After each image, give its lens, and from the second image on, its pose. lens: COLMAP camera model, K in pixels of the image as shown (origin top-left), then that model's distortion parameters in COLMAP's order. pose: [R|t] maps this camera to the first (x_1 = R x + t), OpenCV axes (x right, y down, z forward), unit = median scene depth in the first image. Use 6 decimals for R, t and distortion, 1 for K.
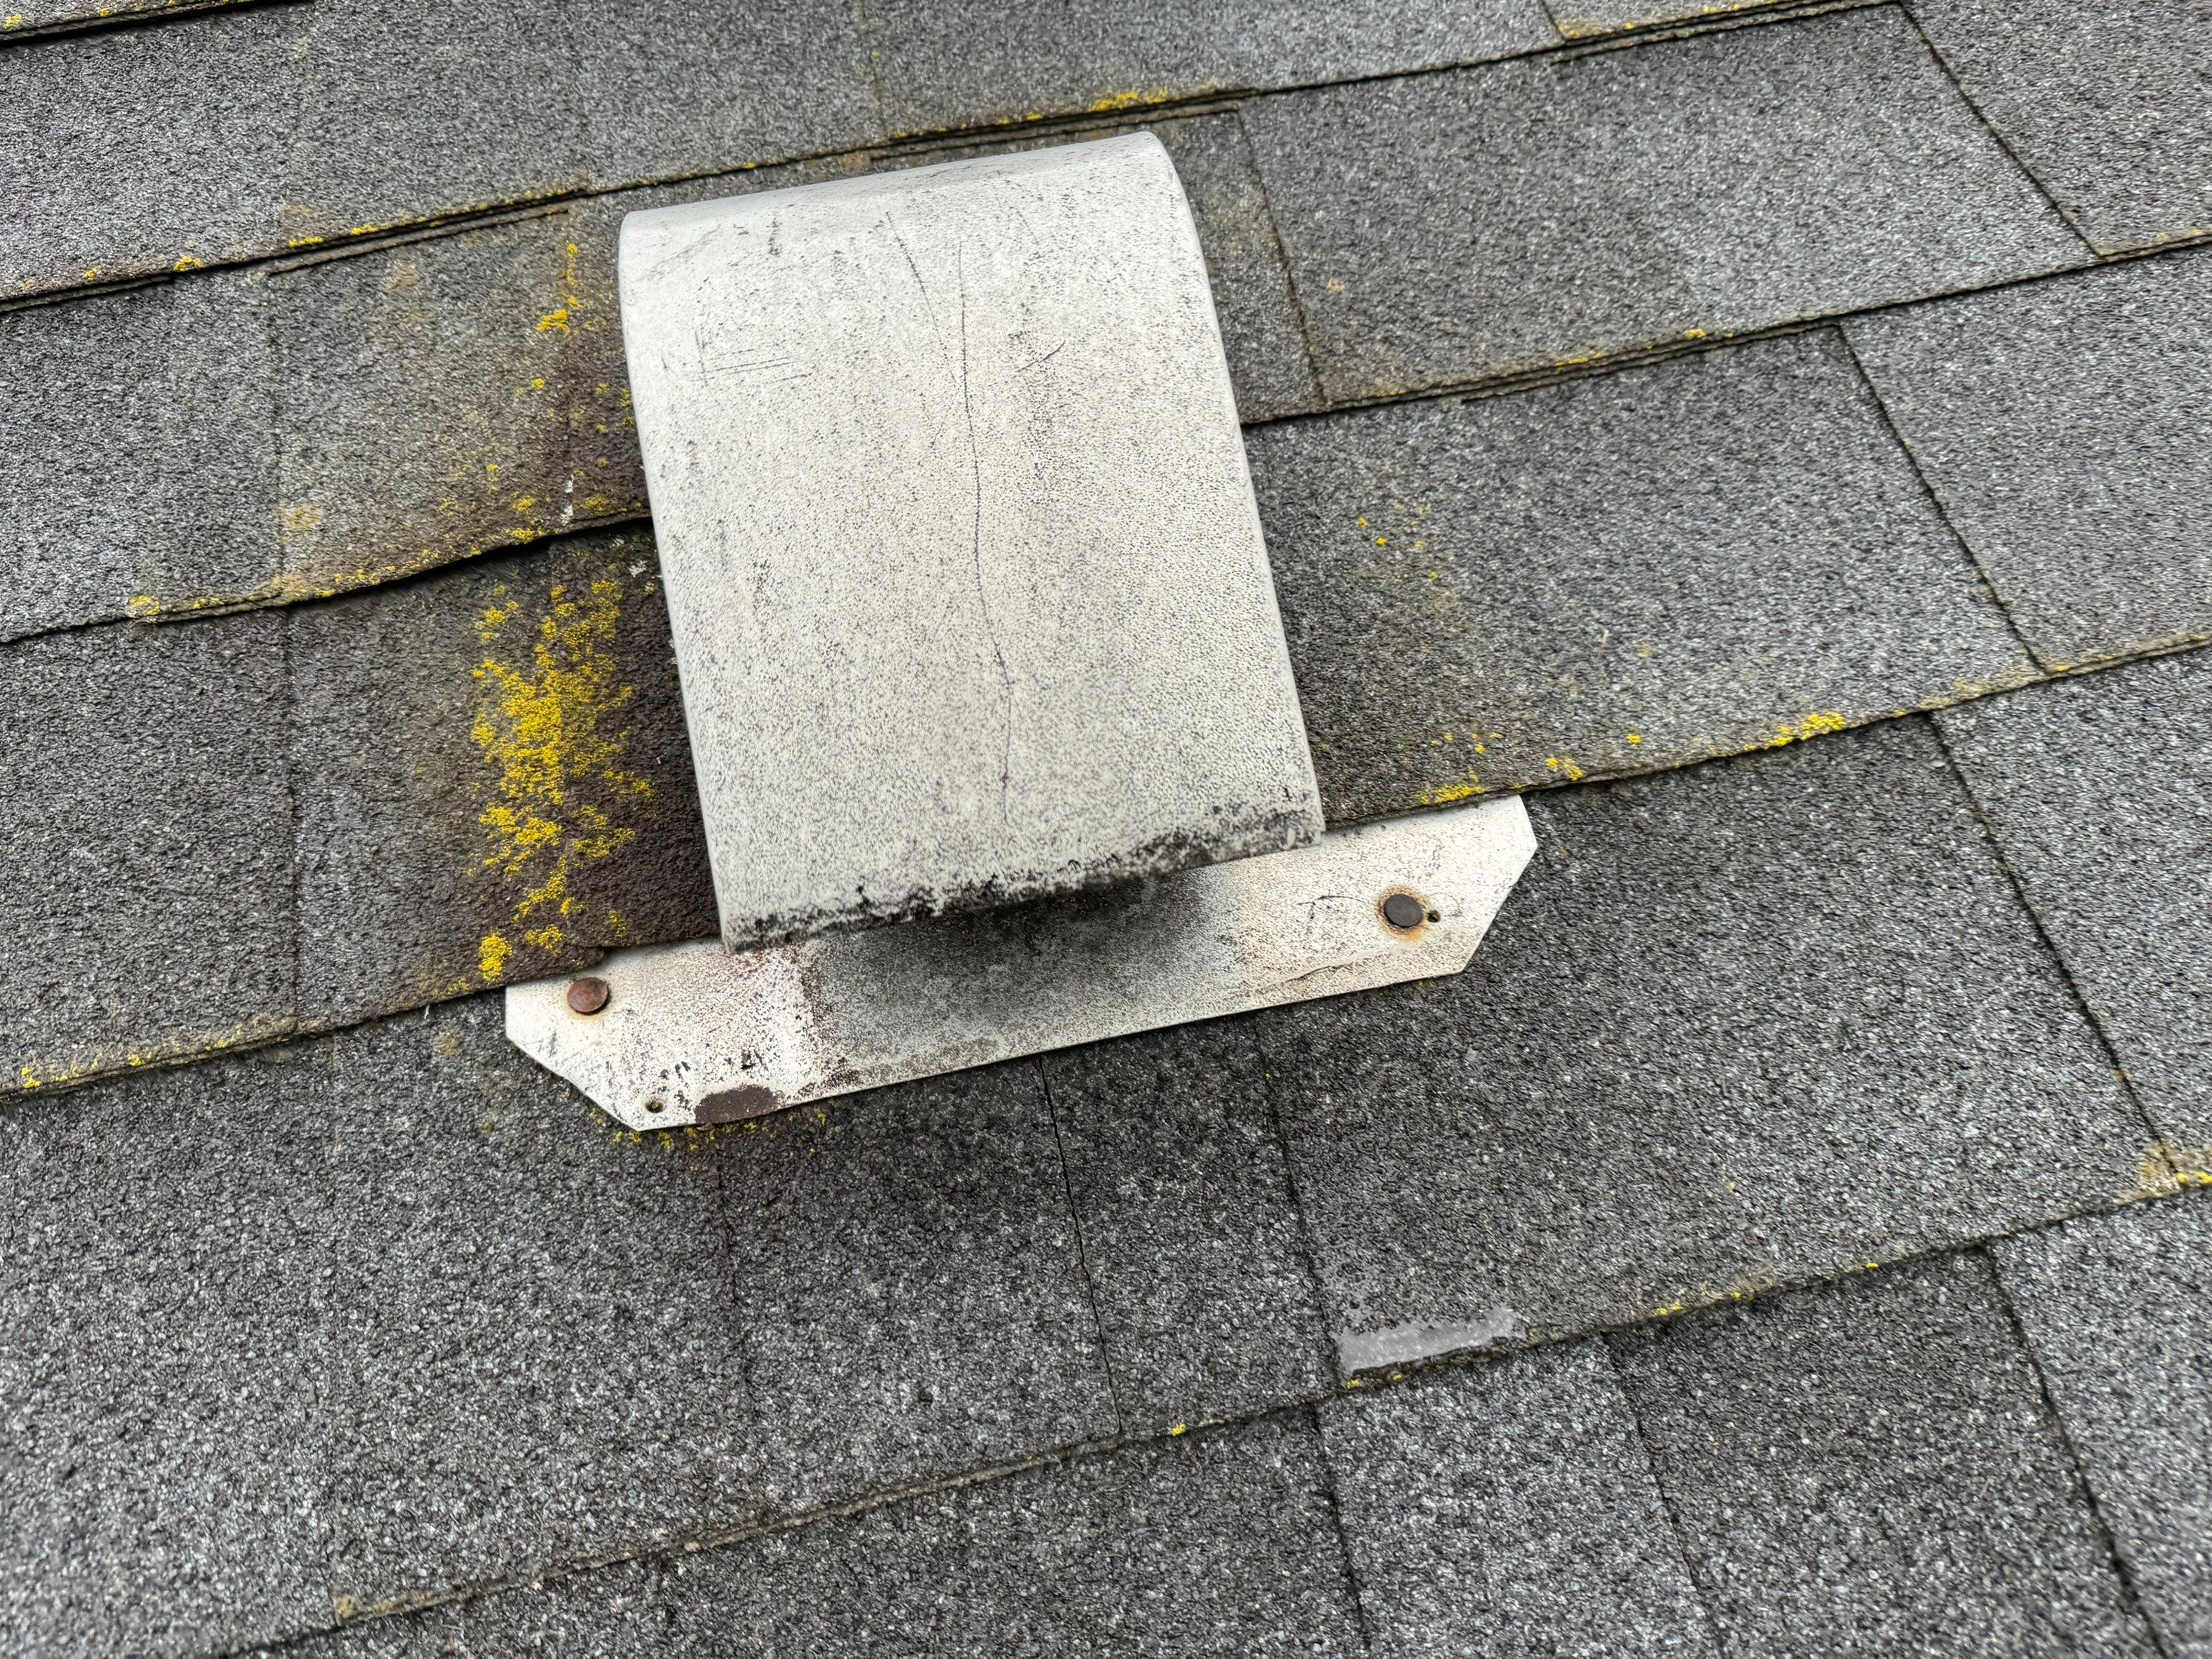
lens RADIAL K [[1544.7, 0, 1106.0], [0, 1544.7, 829.5], [0, 0, 1]] dist [0.095718, -0.116091]
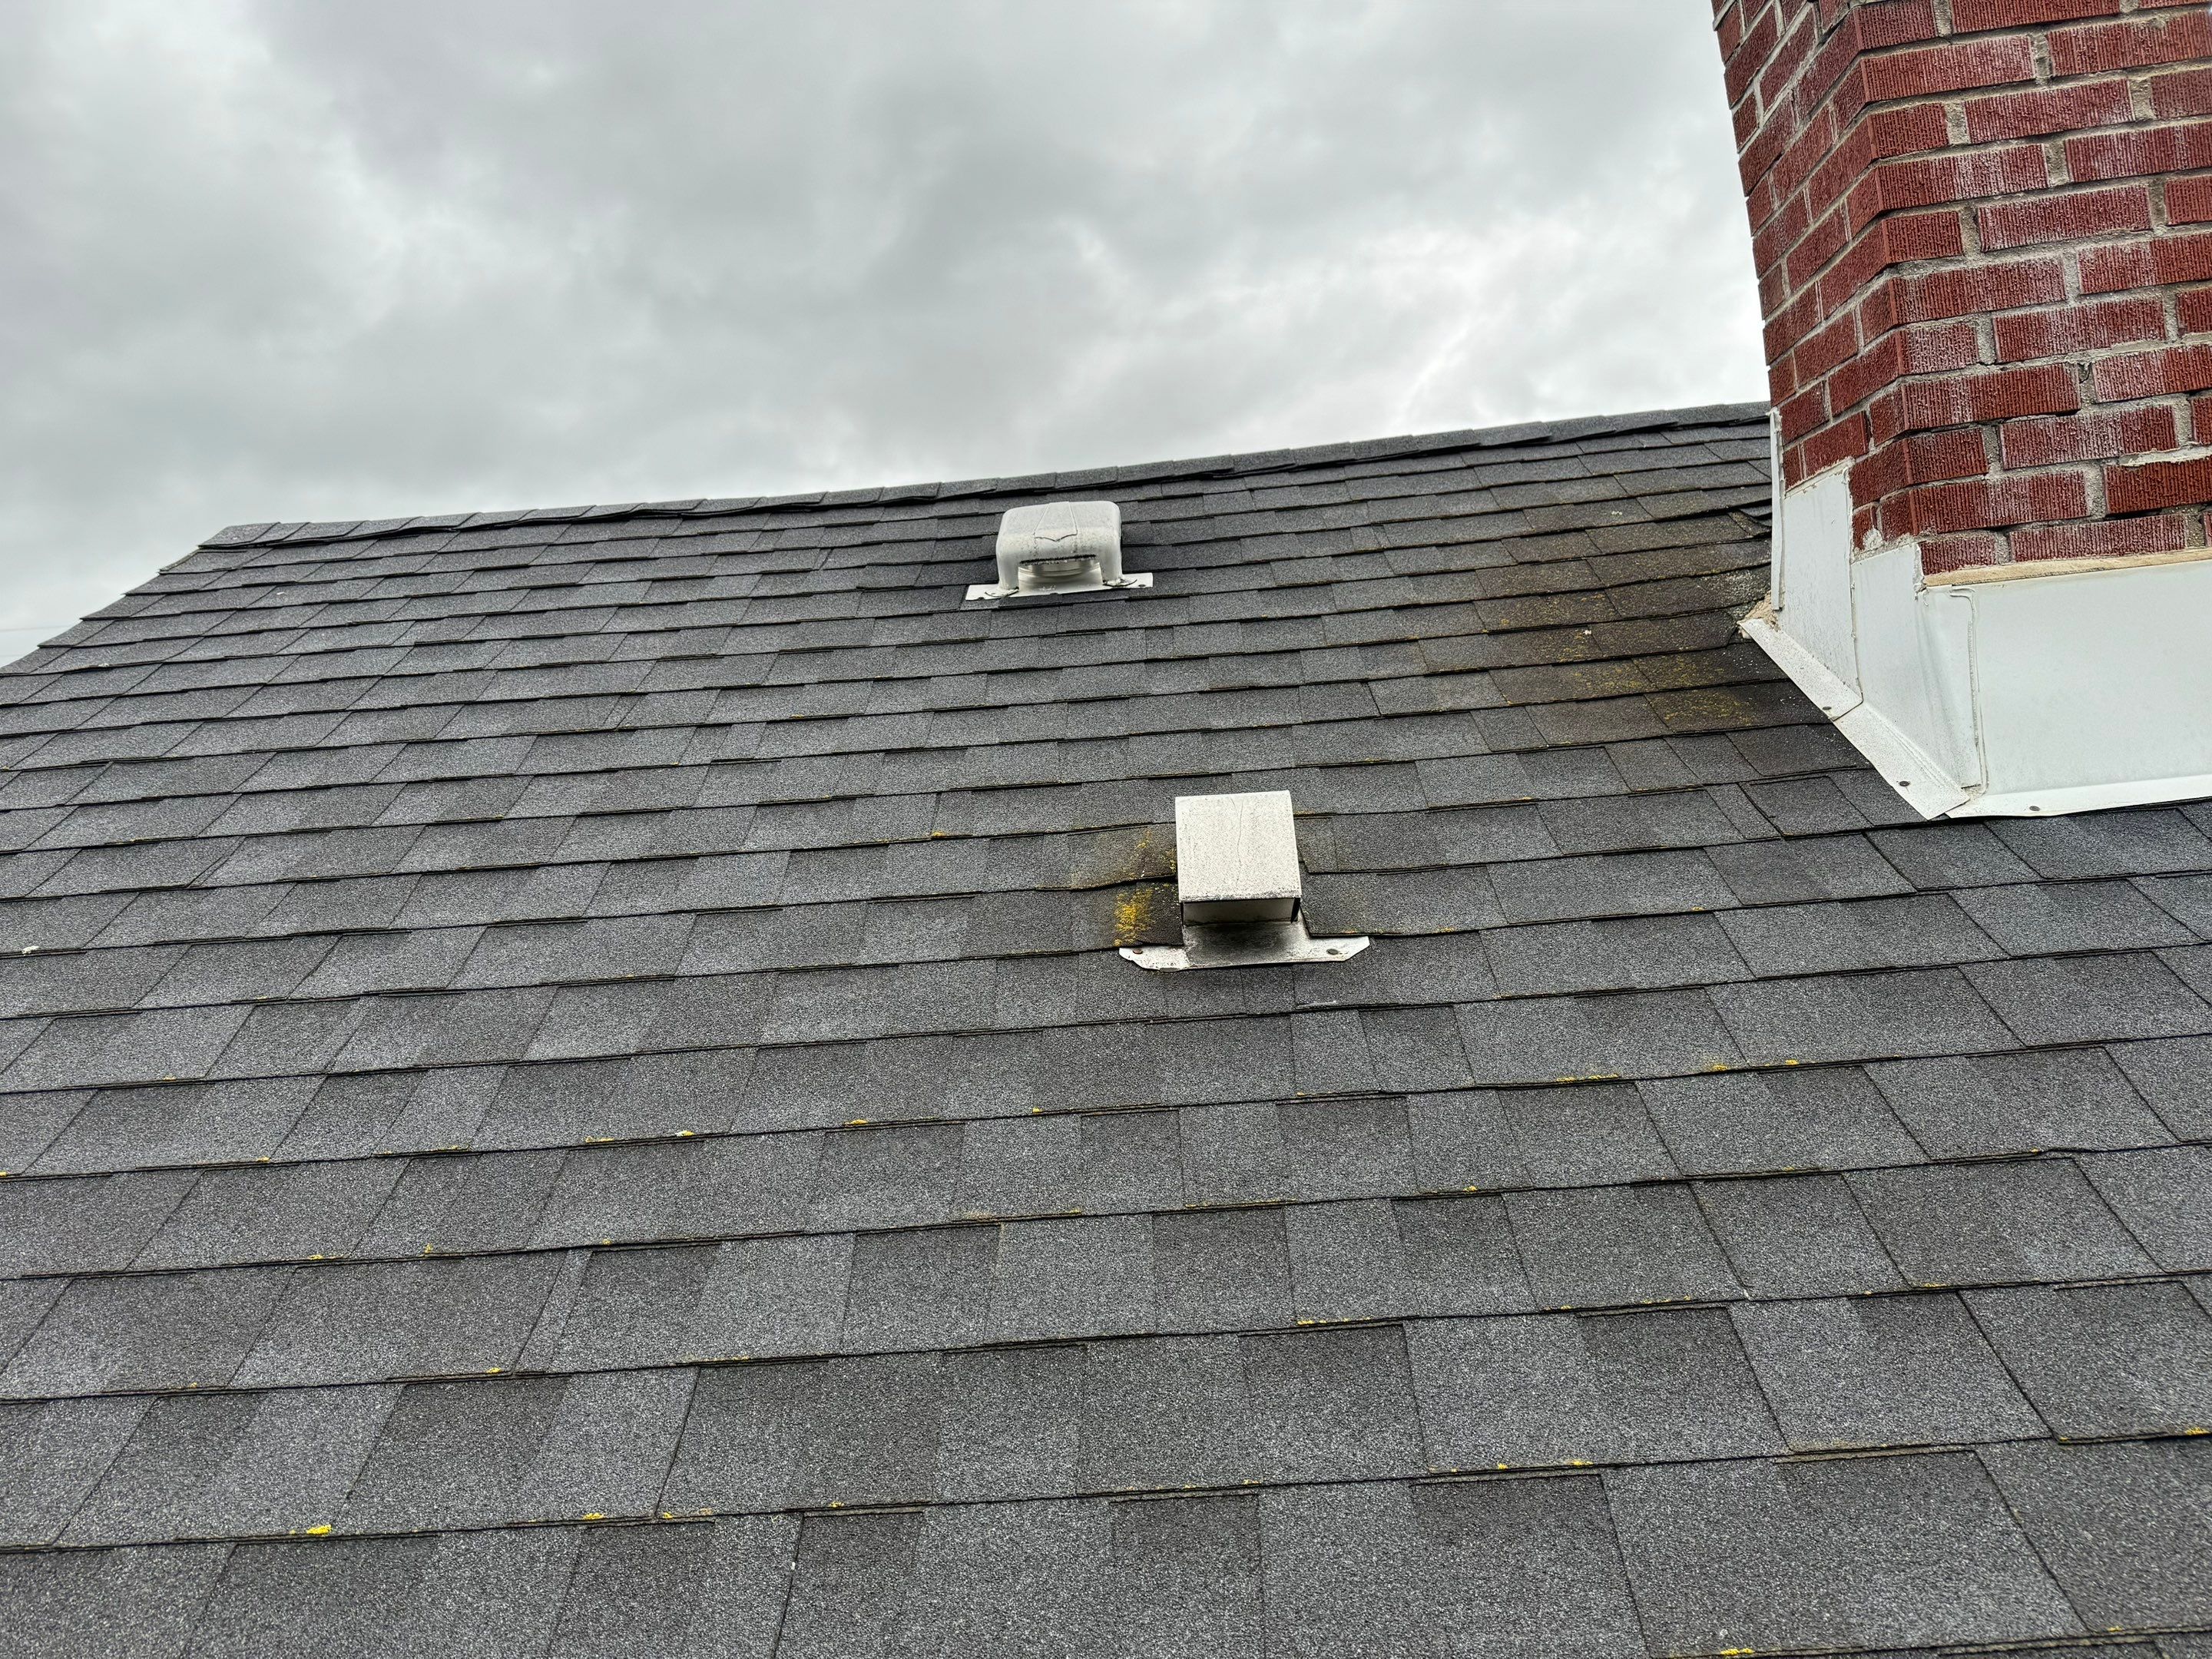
lens RADIAL K [[1544.7, 0, 1106.0], [0, 1544.7, 829.5], [0, 0, 1]] dist [0.095718, -0.116091]
pose [[0.972988, 0.049473, -0.225493, 0.506860], [-0.166233, 0.827923, -0.535640, 2.041178], [0.160191, 0.558655, 0.813783, -2.561398]]
